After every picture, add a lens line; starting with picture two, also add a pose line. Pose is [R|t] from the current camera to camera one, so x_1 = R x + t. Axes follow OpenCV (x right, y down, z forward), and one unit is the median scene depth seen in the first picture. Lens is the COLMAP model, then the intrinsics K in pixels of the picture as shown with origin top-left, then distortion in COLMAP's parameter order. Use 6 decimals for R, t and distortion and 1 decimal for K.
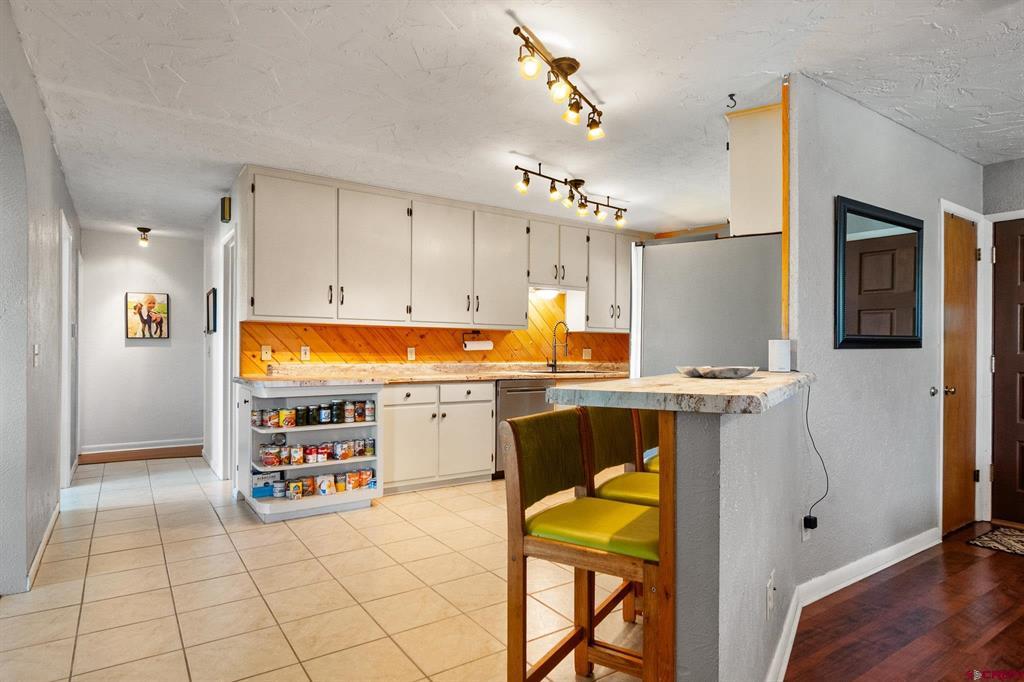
lens RADIAL K [[569.5, 0, 511.3], [0, 569.5, 345.8], [0, 0, 1]] dist [-0.000225, -0.000207]
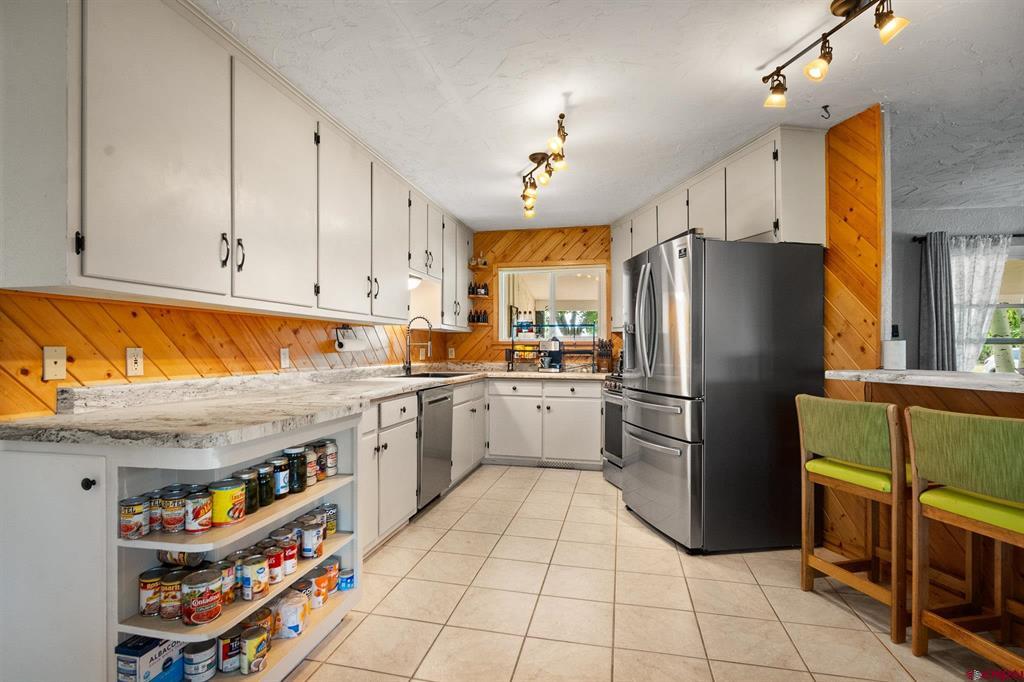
lens RADIAL K [[500.8, 0, 508.8], [0, 500.8, 341.4], [0, 0, 1]] dist [-0.003947, -0.000240]
pose [[0.735694, 0.002341, 0.677310, -0.420987], [0.000226, 0.999993, -0.003702, -0.003045], [-0.677314, 0.002877, 0.735688, 0.455933]]
